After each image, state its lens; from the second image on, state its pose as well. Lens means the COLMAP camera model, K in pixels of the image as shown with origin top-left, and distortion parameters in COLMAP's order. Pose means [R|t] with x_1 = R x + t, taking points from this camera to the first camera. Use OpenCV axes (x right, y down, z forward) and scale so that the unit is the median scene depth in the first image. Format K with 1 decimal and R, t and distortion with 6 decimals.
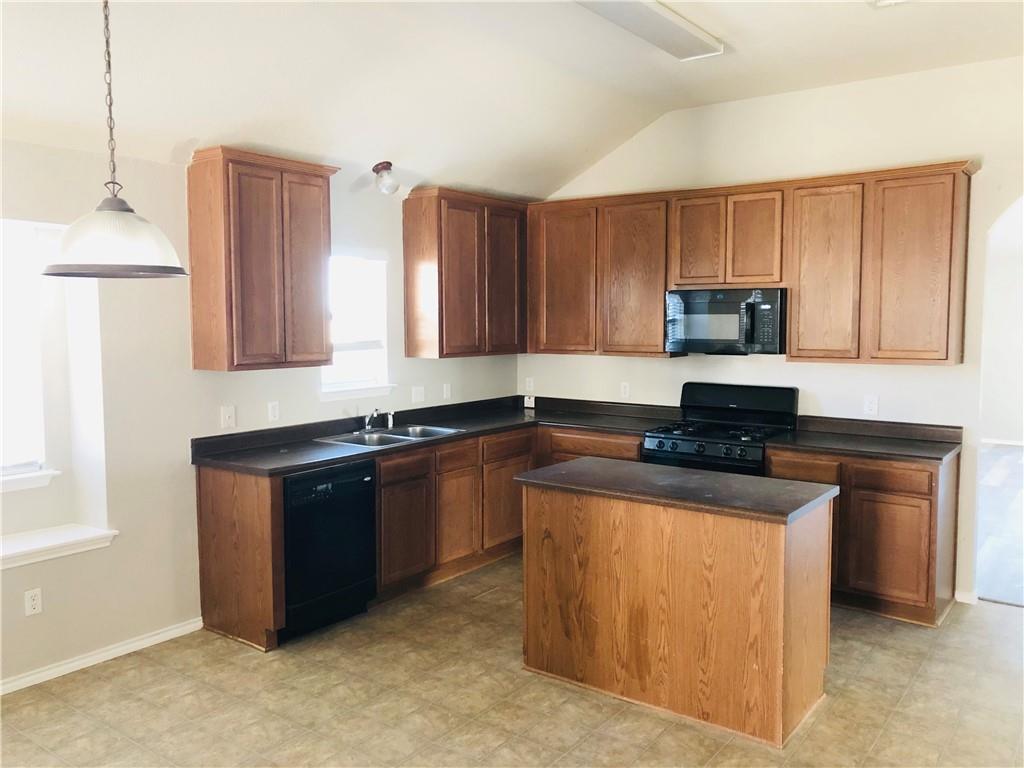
lens RADIAL K [[841.6, 0, 508.4], [0, 841.6, 382.3], [0, 0, 1]] dist [0.048290, -0.015817]
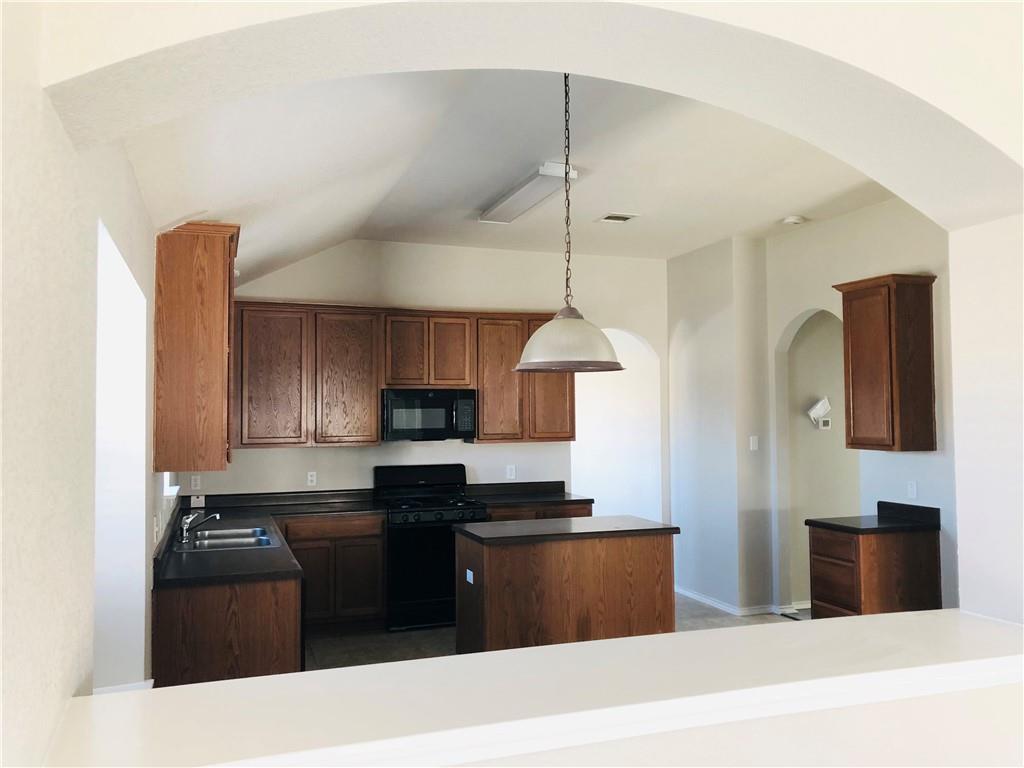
lens RADIAL K [[841.6, 0, 516.1], [0, 841.6, 381.9], [0, 0, 1]] dist [0.048290, -0.015817]
pose [[0.547238, 0.028059, 0.836507, -0.762276], [0.072967, 0.994033, -0.081078, -0.009155], [-0.833791, 0.105406, 0.541925, 0.213365]]
